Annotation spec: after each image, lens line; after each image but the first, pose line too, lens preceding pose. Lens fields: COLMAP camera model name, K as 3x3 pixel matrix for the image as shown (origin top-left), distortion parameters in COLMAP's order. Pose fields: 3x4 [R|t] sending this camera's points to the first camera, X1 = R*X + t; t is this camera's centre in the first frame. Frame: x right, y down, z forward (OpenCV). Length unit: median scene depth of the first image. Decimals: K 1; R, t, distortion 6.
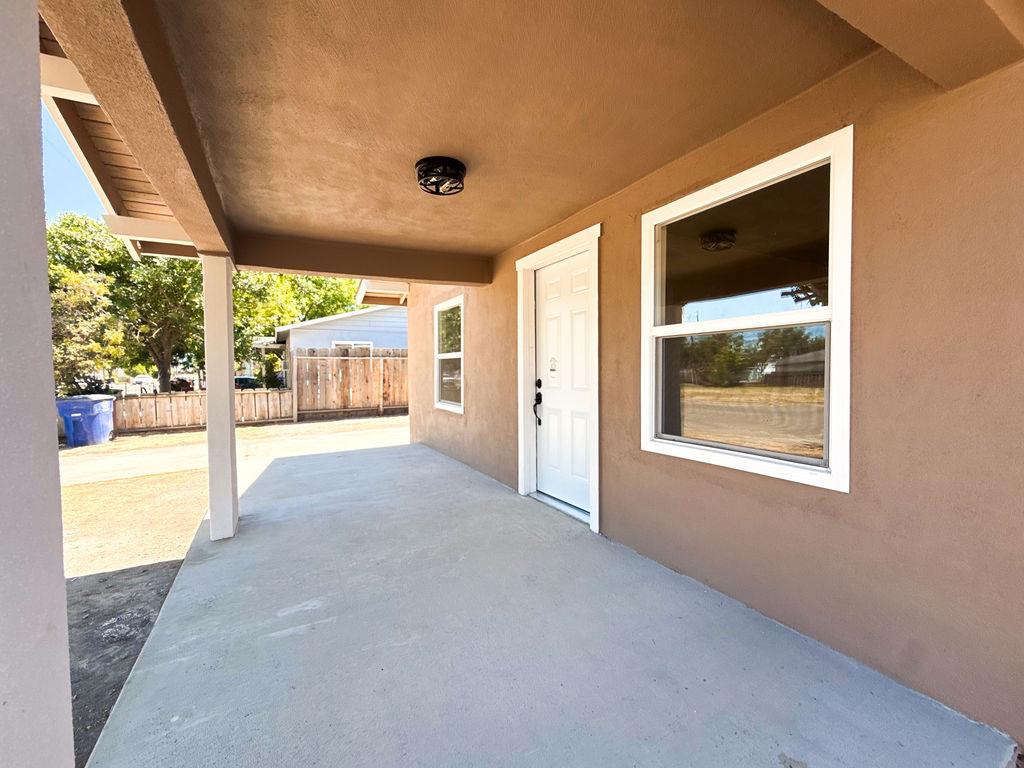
lens RADIAL K [[422.9, 0, 512.0], [0, 422.9, 384.0], [0, 0, 1]] dist [-0.031605, -0.000019]
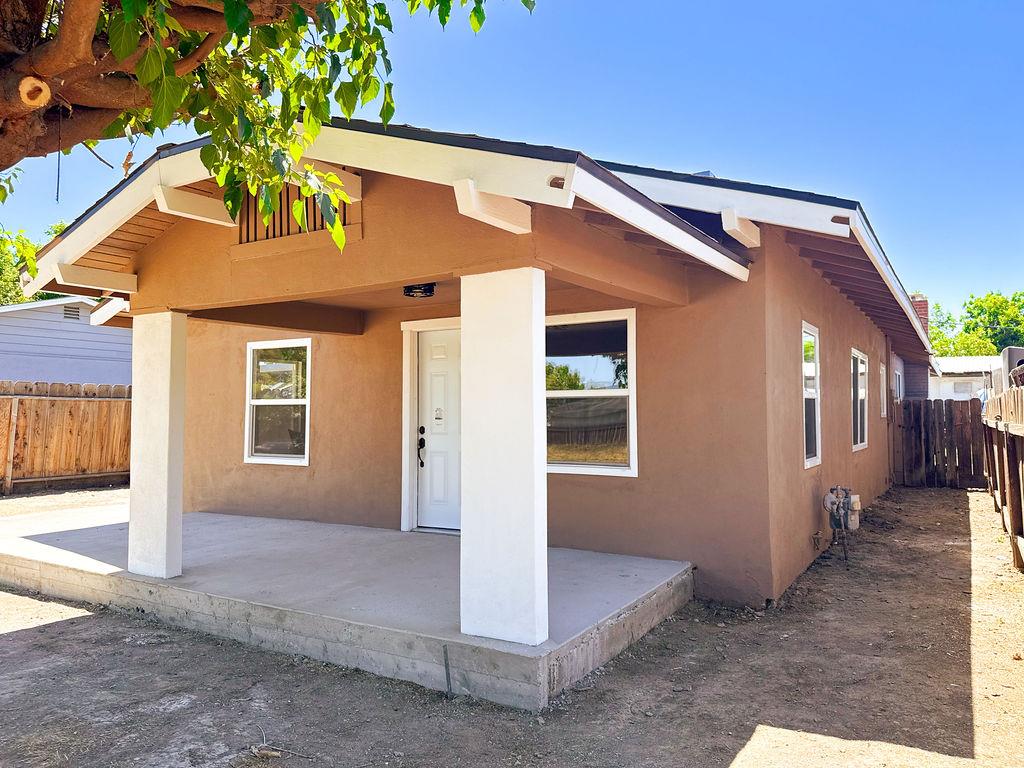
lens RADIAL K [[746.6, 0, 513.2], [0, 746.6, 374.9], [0, 0, 1]] dist [0.044226, -0.062560]
pose [[0.874715, 0.035312, 0.483350, -0.514437], [0.010092, 0.995799, -0.091013, 0.026473], [-0.484533, 0.084488, 0.870684, -0.658697]]
